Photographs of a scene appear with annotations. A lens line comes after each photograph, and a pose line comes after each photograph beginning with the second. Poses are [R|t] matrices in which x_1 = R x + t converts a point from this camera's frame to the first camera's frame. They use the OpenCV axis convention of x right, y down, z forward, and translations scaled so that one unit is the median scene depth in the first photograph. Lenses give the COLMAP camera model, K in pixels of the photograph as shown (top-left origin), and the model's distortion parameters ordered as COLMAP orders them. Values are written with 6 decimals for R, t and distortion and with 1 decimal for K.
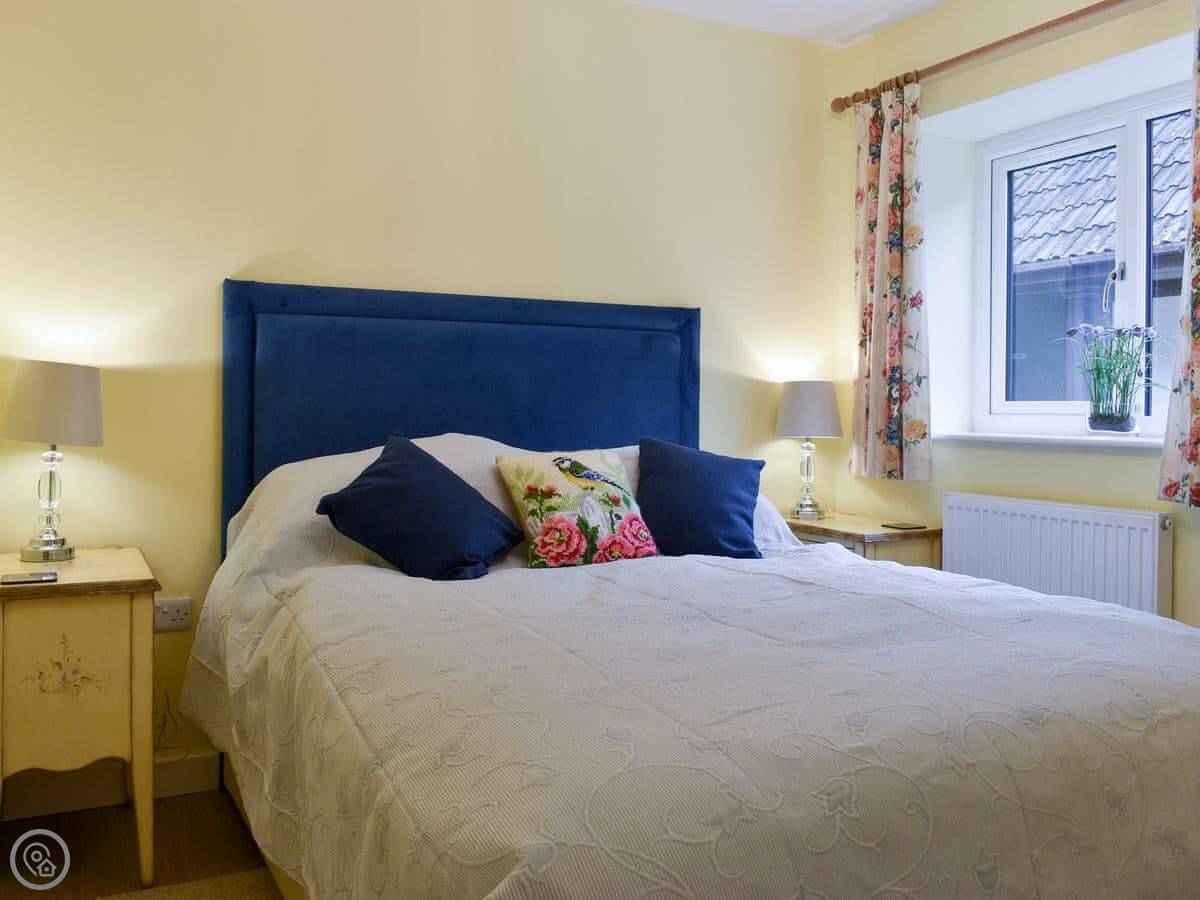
lens RADIAL K [[1050.1, 0, 600.0], [0, 1050.1, 450.0], [0, 0, 1]] dist [-0.004980, -0.001085]
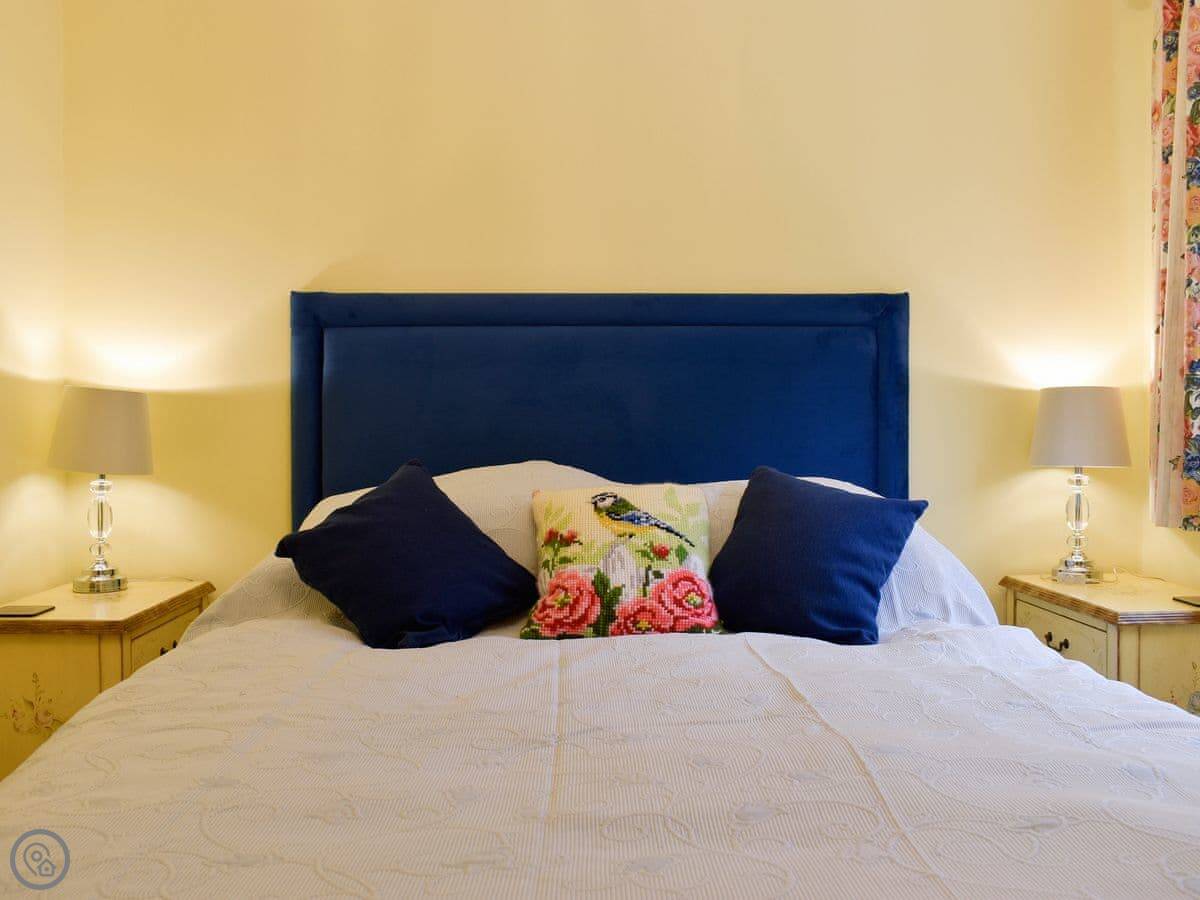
lens RADIAL K [[1056.0, 0, 600.1], [0, 1056.0, 488.2], [0, 0, 1]] dist [-0.019202, -0.000338]
pose [[0.898405, 0.013178, -0.438971, 0.308027], [-0.007184, 0.999857, 0.015312, -0.008664], [0.439110, -0.010603, 0.898371, 0.311236]]
